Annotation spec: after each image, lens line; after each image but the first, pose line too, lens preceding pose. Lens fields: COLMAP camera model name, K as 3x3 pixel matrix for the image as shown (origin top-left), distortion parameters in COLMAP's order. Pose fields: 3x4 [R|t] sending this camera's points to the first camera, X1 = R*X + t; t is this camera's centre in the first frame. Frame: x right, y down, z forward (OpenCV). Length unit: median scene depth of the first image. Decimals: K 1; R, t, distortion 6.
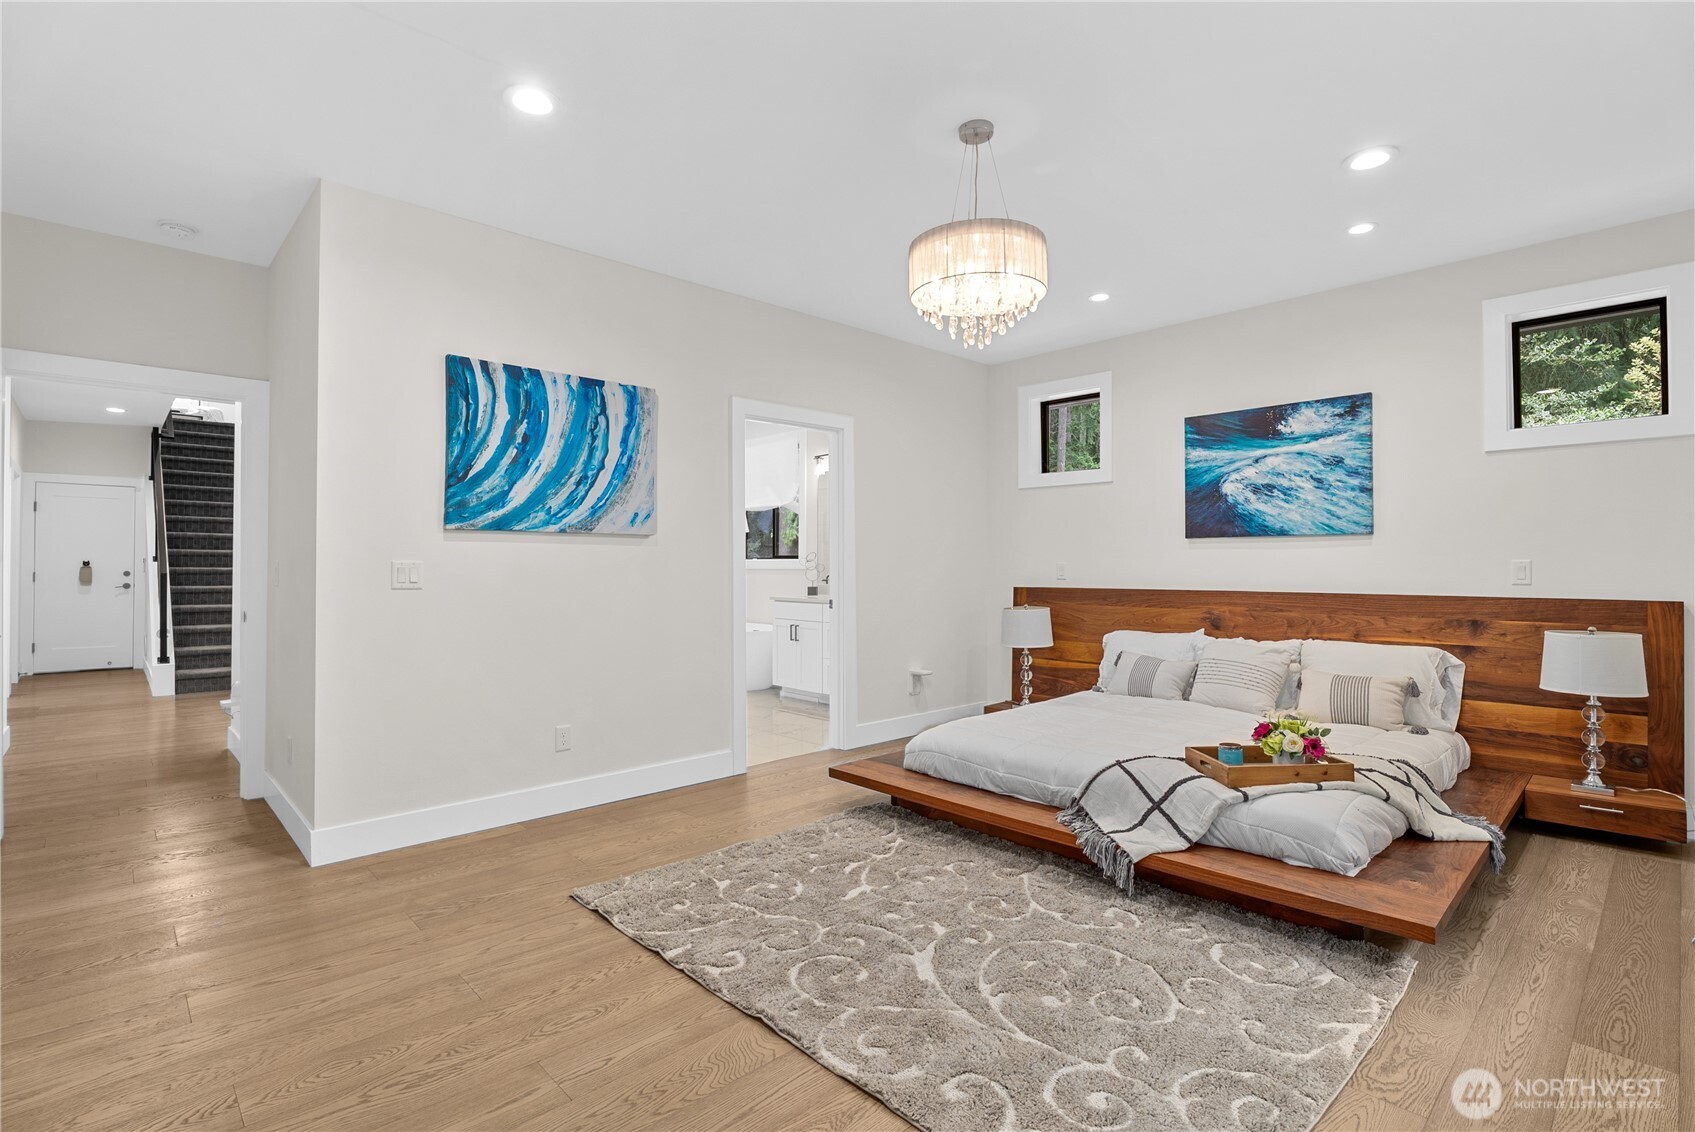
lens RADIAL K [[794.5, 0, 851.6], [0, 794.5, 573.7], [0, 0, 1]] dist [-0.011364, -0.000190]
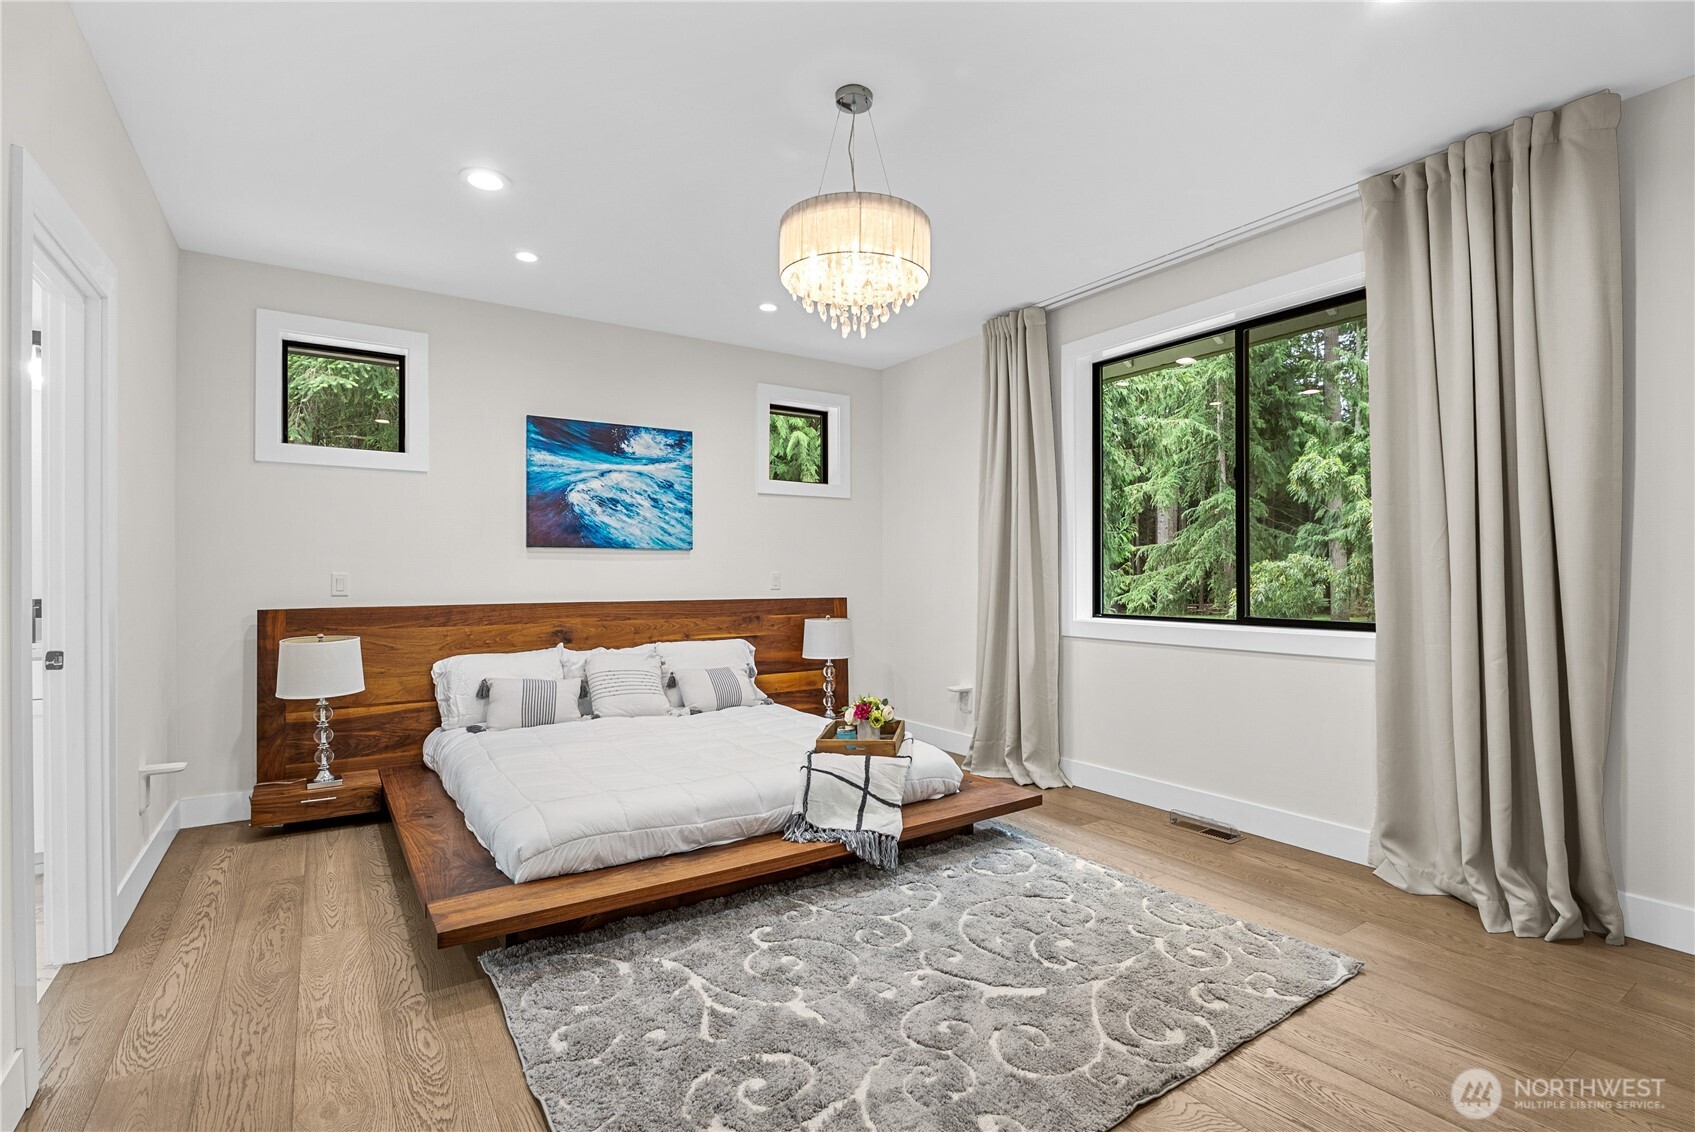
lens RADIAL K [[794.5, 0, 851.6], [0, 794.5, 573.7], [0, 0, 1]] dist [-0.011364, -0.000190]
pose [[0.166401, 0.005556, 0.986043, -0.508819], [0.017115, 0.999817, -0.008522, 0.000204], [-0.985910, 0.018294, 0.166275, 0.589307]]
